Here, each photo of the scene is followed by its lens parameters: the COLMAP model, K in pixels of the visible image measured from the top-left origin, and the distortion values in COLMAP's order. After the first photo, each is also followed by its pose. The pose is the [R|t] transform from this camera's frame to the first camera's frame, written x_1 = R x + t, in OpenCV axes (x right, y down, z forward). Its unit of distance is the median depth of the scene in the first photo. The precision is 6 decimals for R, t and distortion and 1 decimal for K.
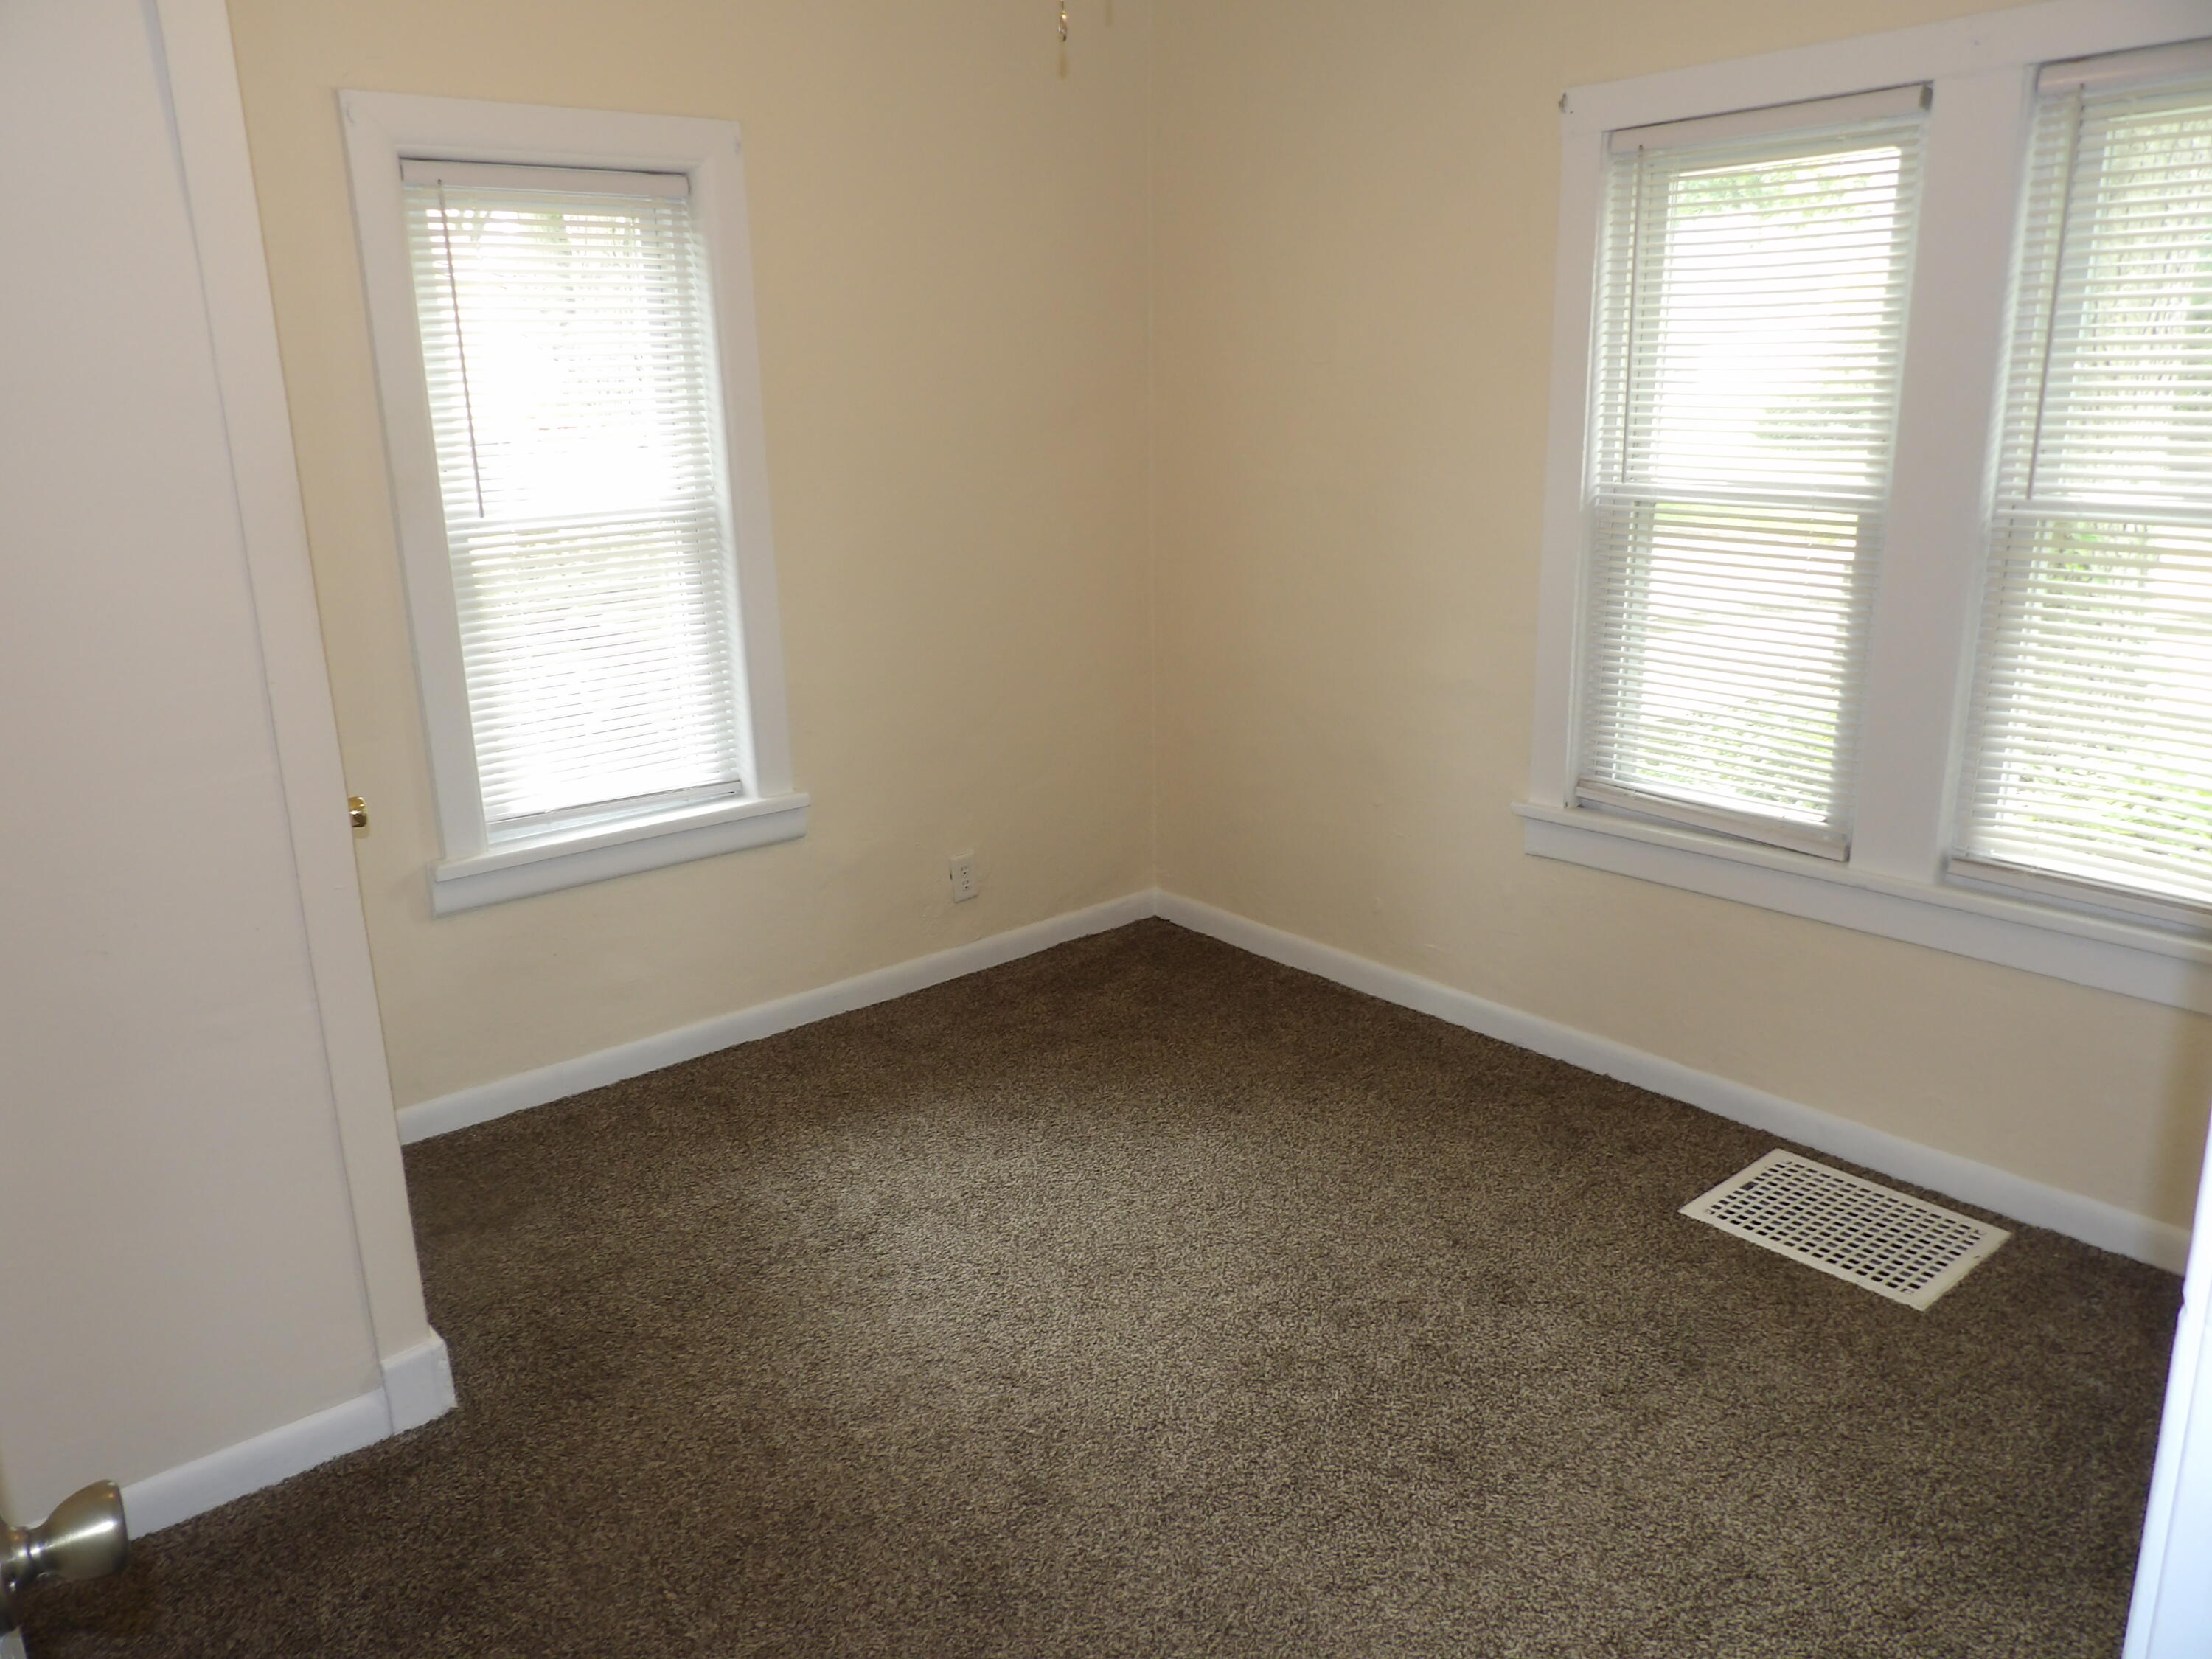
lens RADIAL K [[1581.6, 0, 1109.1], [0, 1581.6, 818.7], [0, 0, 1]] dist [-0.034077, 0.044246]
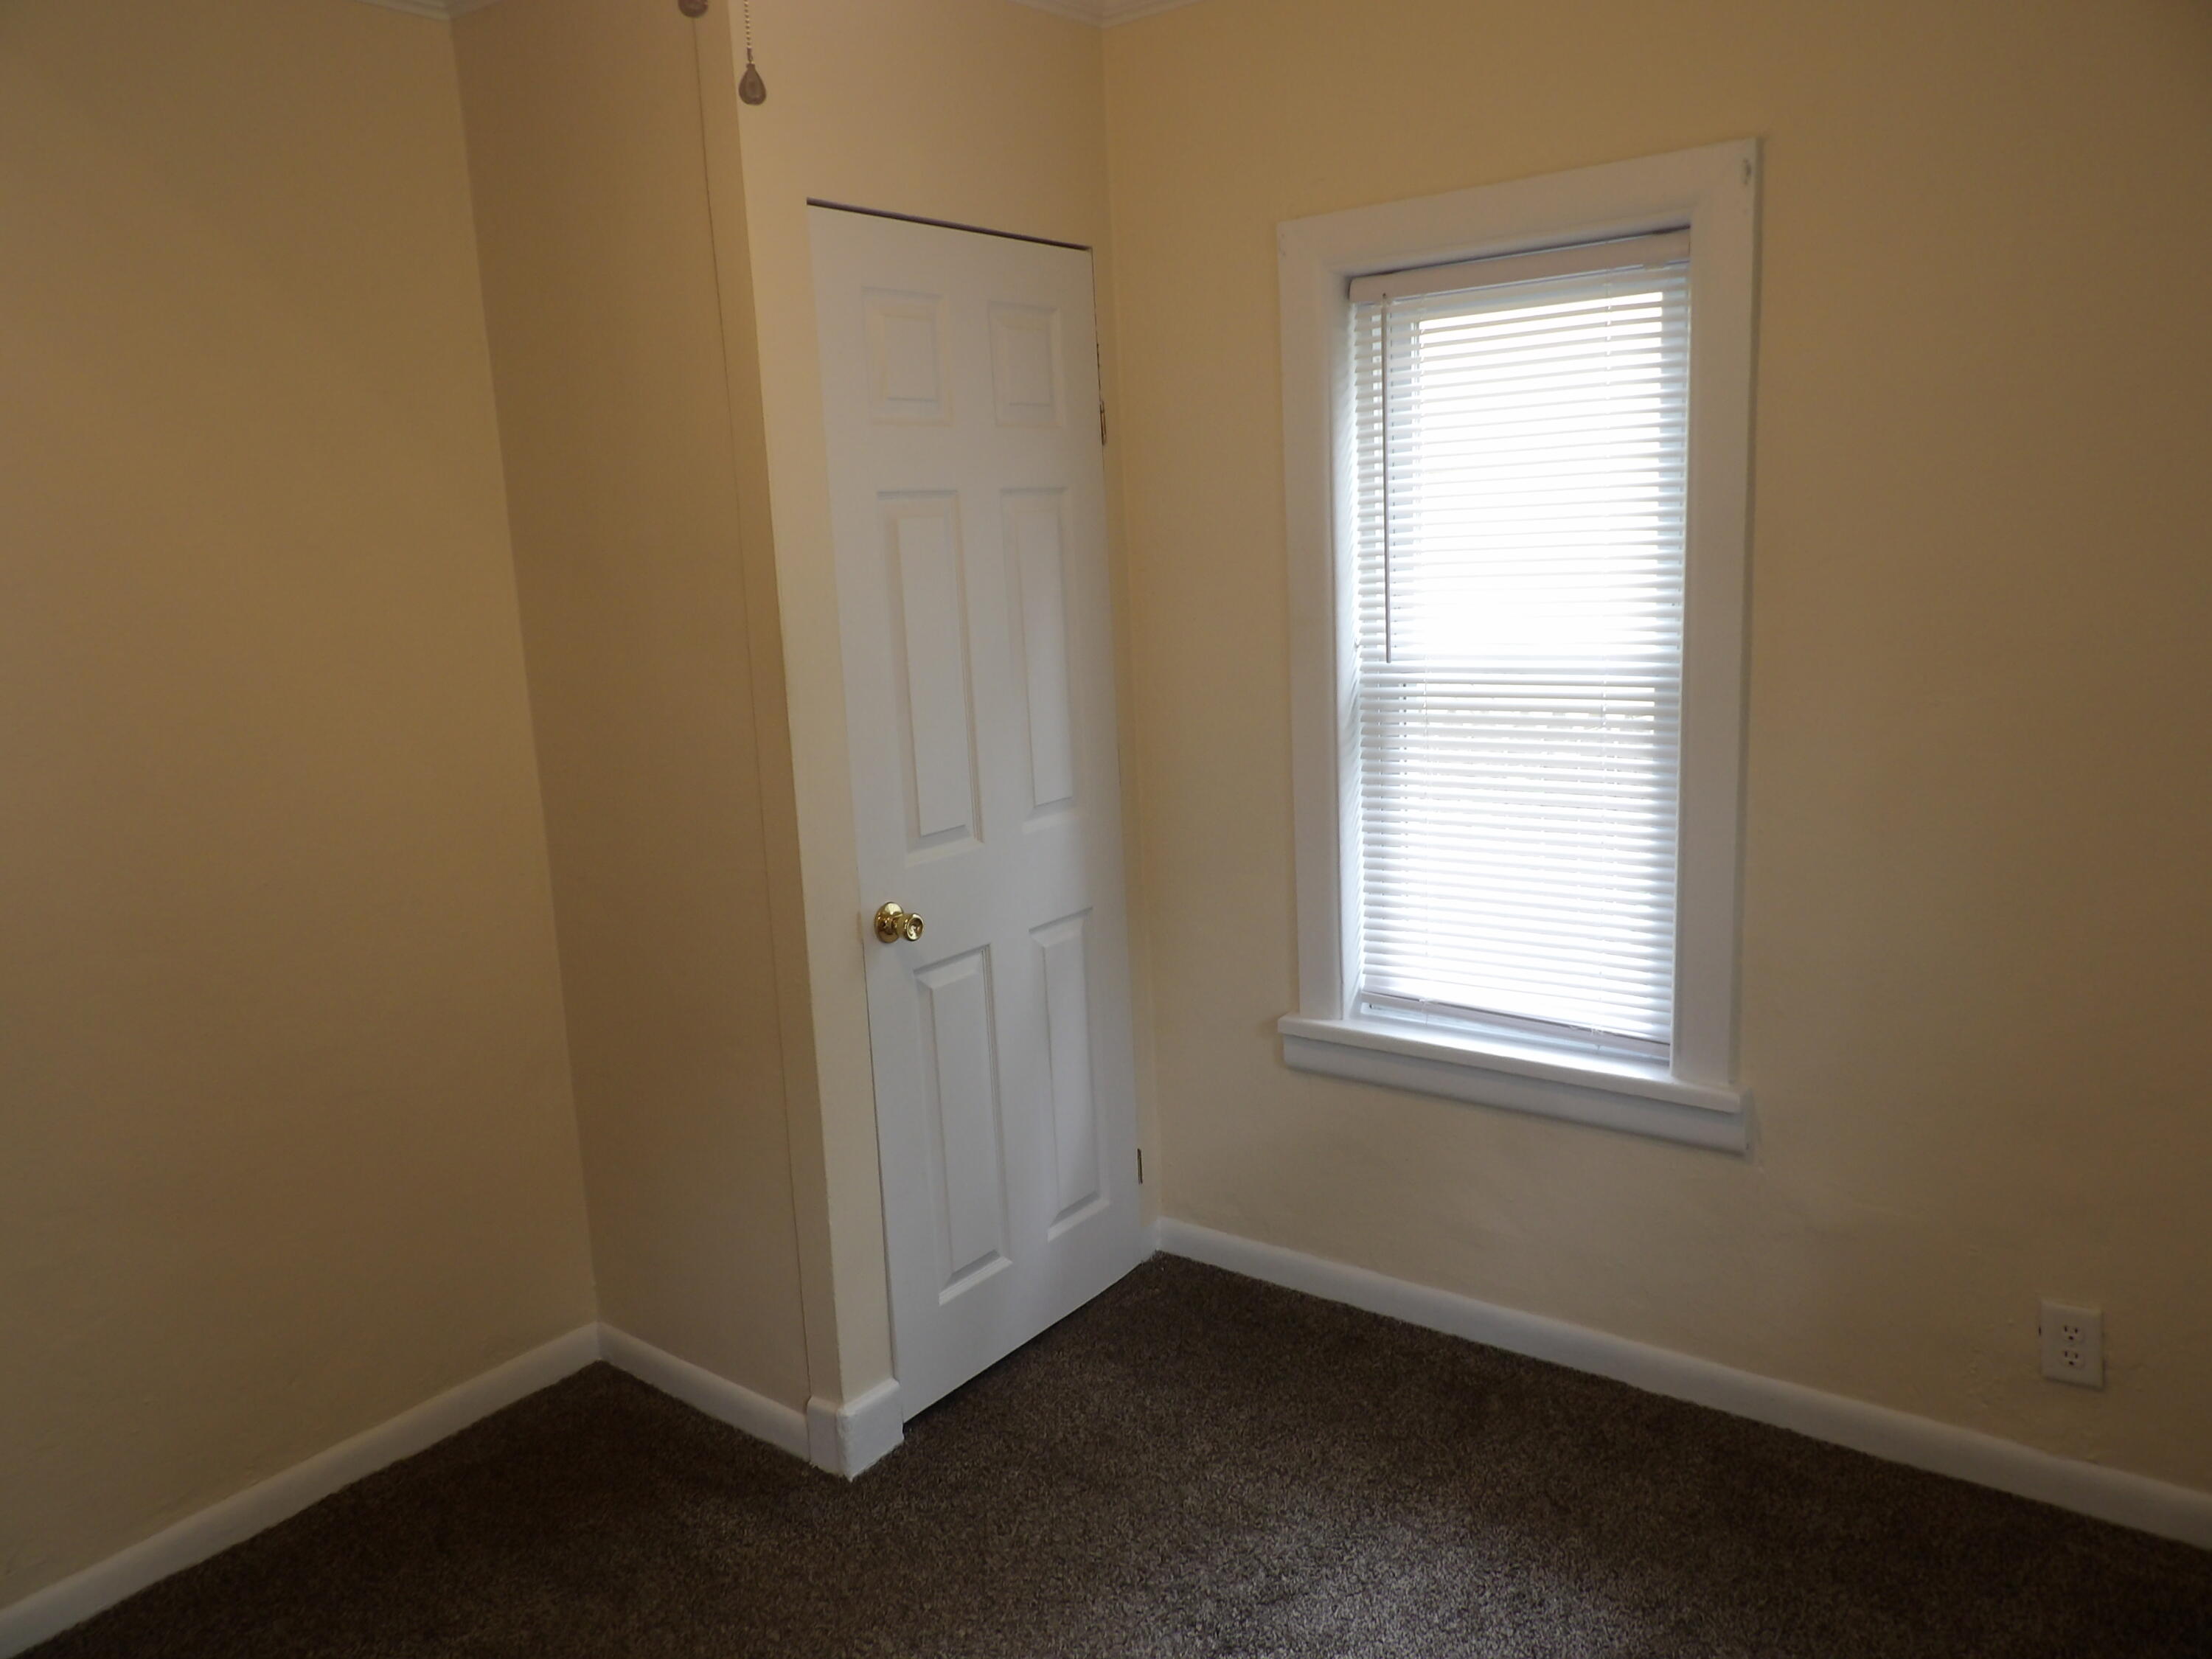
lens RADIAL K [[1581.6, 0, 1107.3], [0, 1581.6, 833.3], [0, 0, 1]] dist [-0.034077, 0.044246]
pose [[0.227797, 0.198713, -0.953216, 0.412326], [-0.220312, 0.964086, 0.148330, -0.183630], [0.948457, 0.176216, 0.263394, 0.591311]]
